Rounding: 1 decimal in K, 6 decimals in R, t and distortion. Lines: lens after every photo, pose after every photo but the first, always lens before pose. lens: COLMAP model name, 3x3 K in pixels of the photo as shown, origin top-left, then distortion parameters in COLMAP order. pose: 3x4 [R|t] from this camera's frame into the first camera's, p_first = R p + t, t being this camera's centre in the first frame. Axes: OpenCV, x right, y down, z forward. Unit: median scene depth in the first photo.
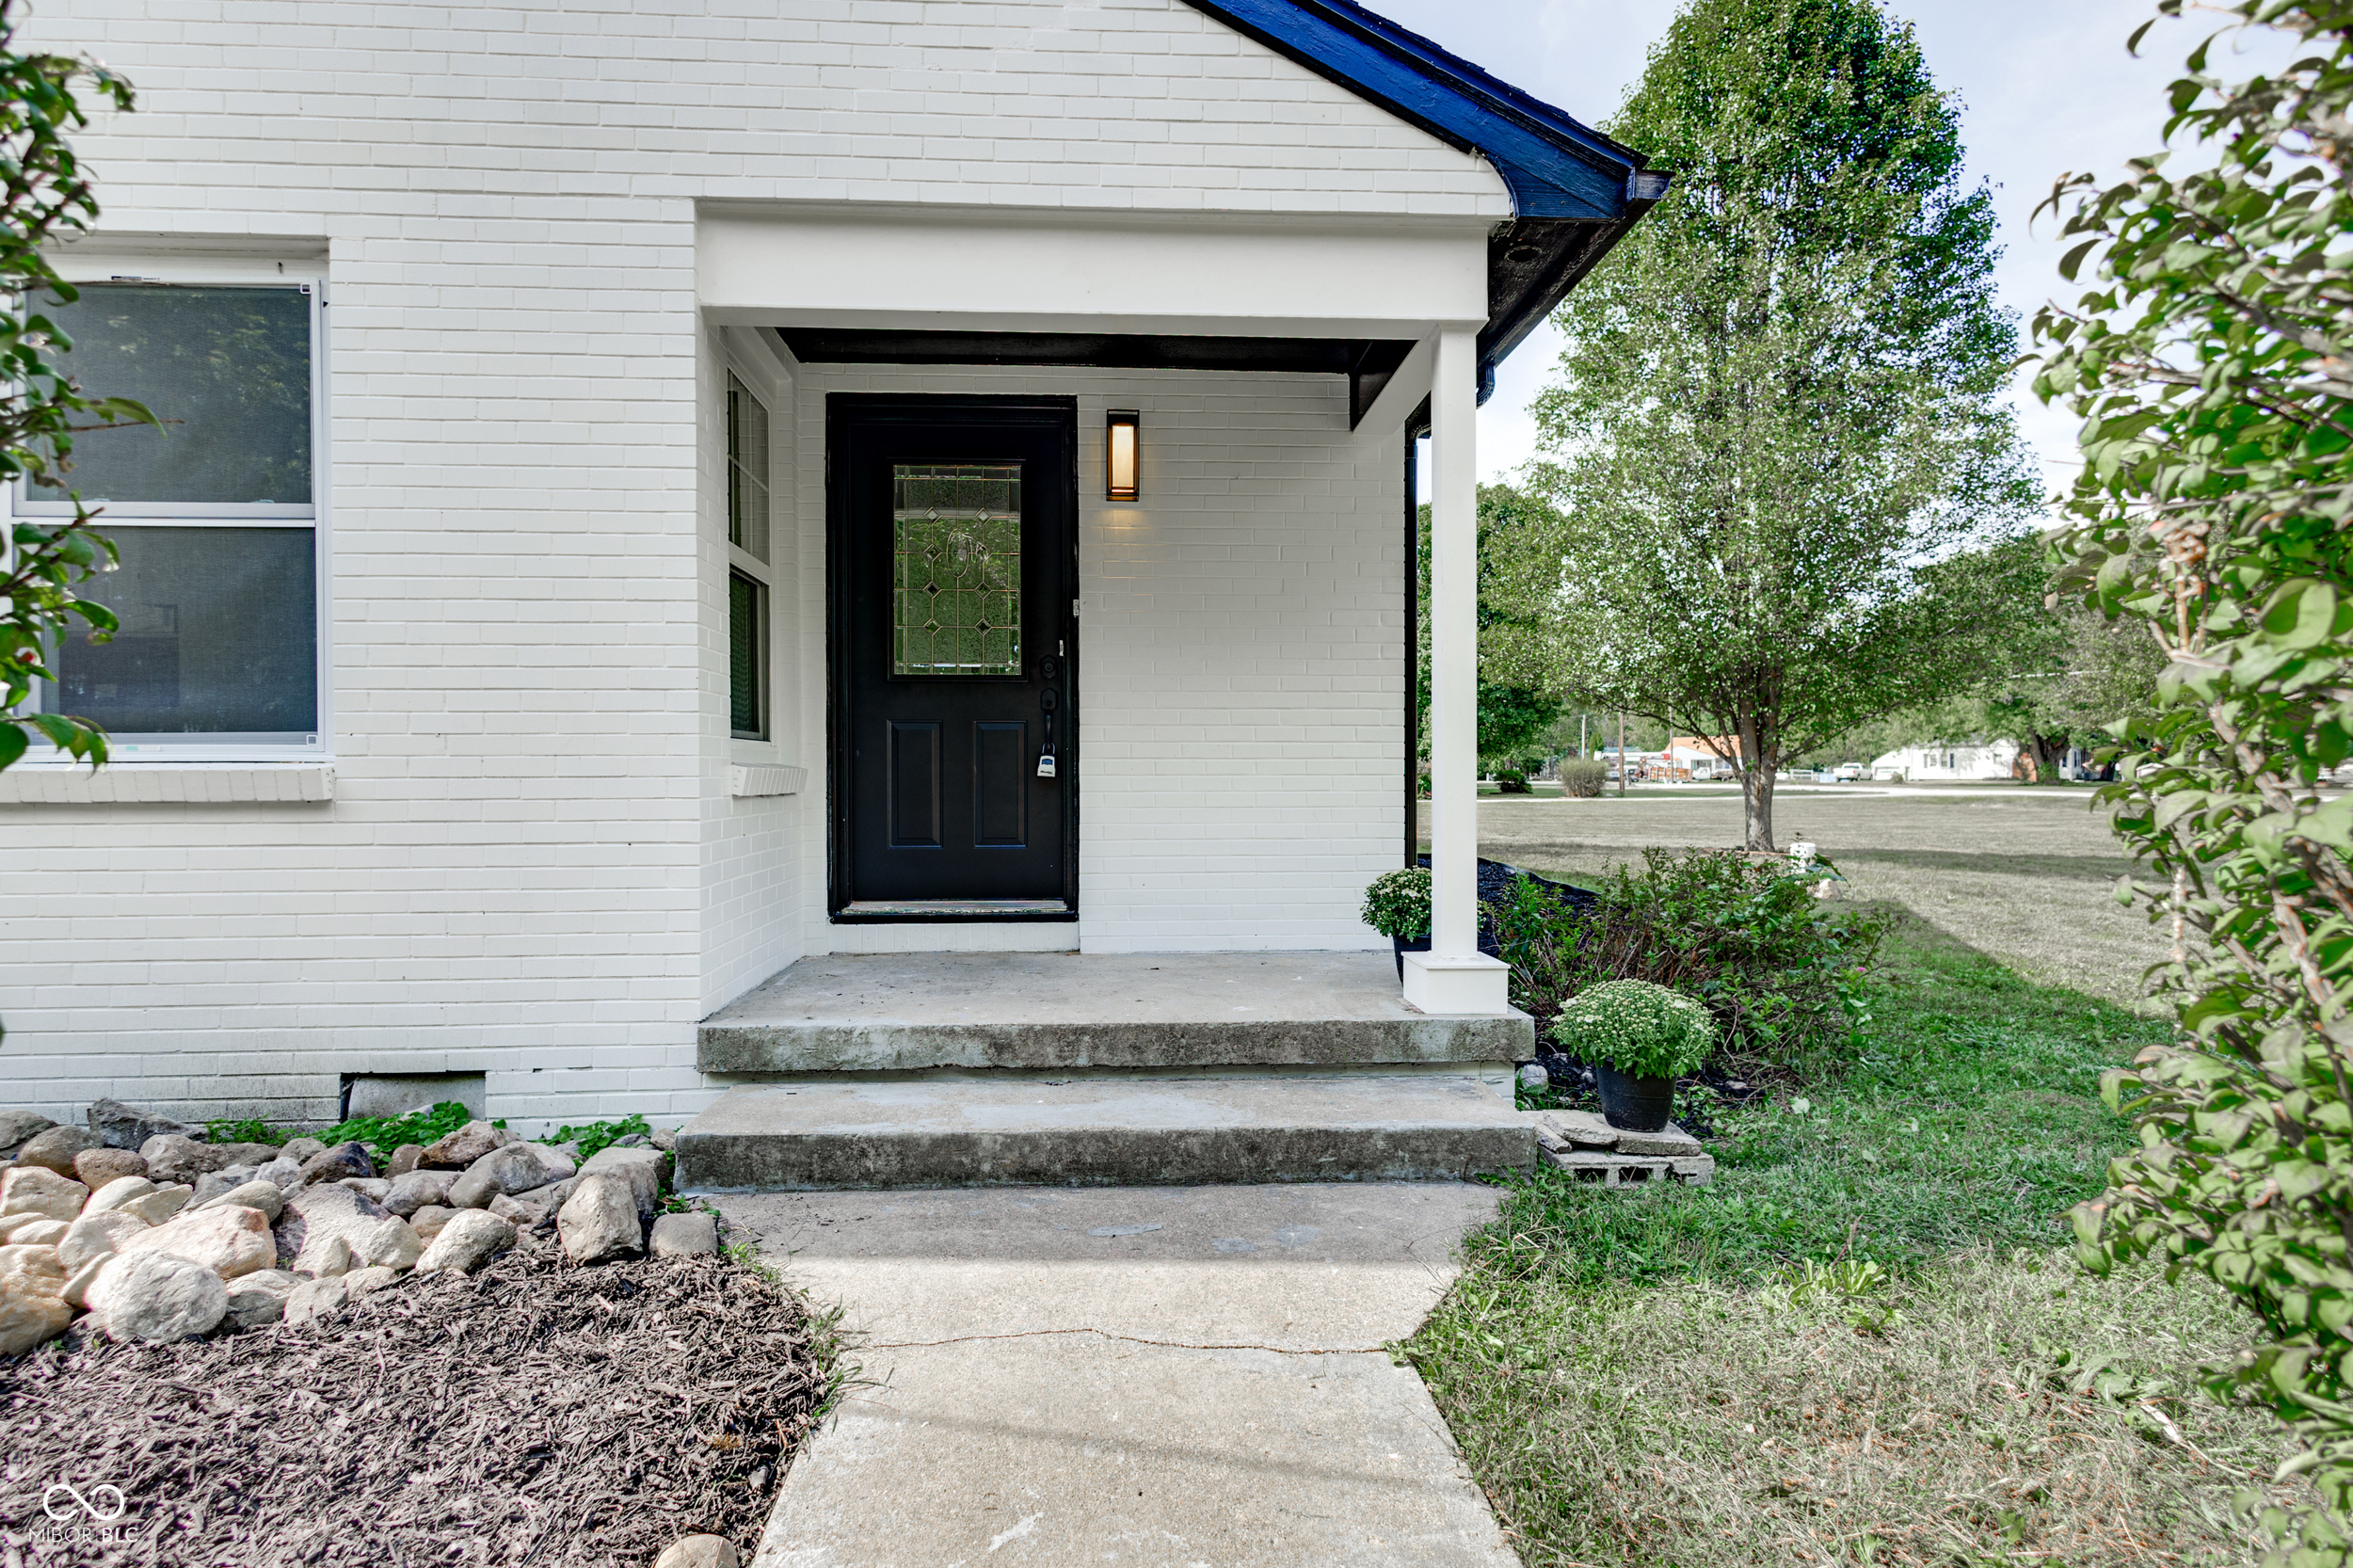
lens RADIAL K [[1123.9, 0, 1182.8], [0, 1123.9, 774.5], [0, 0, 1]] dist [0.016066, -0.002004]
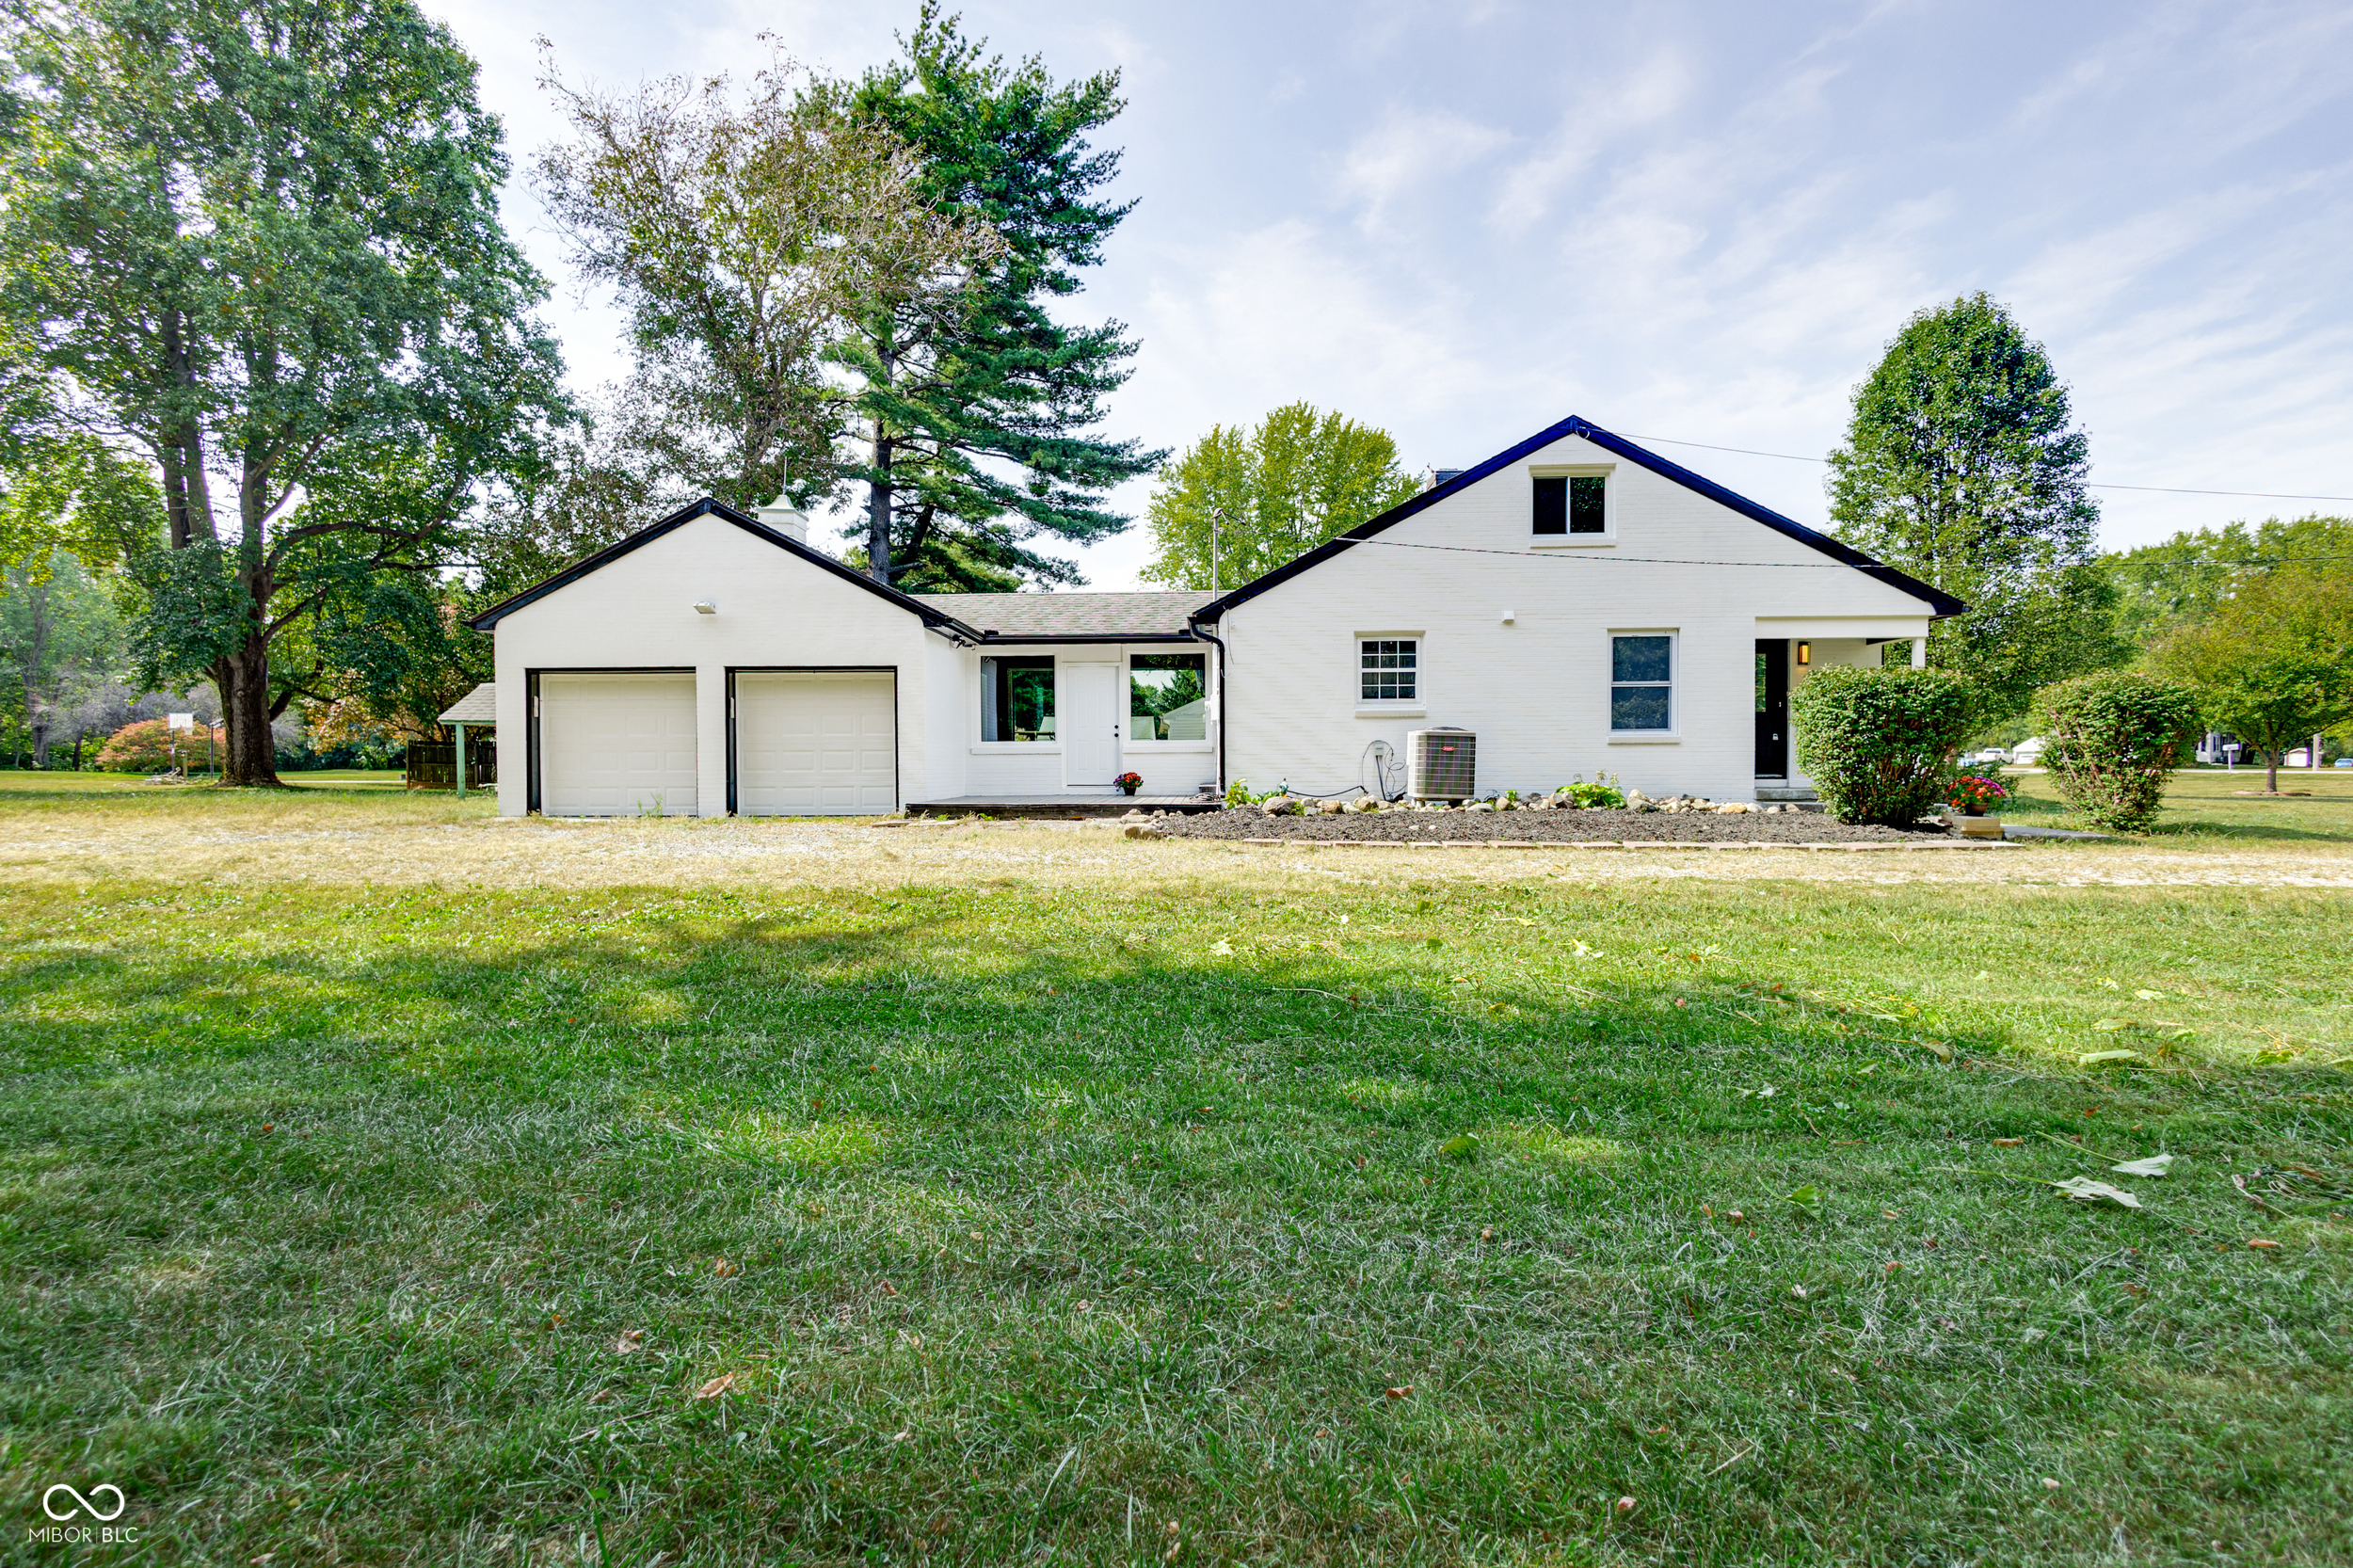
lens RADIAL K [[1123.9, 0, 1201.0], [0, 1123.9, 768.3], [0, 0, 1]] dist [0.016066, -0.002004]
pose [[0.997240, 0.001192, -0.074239, -0.592059], [-0.000734, 0.999981, 0.006200, 0.025128], [0.074245, -0.006128, 0.997221, -0.961675]]
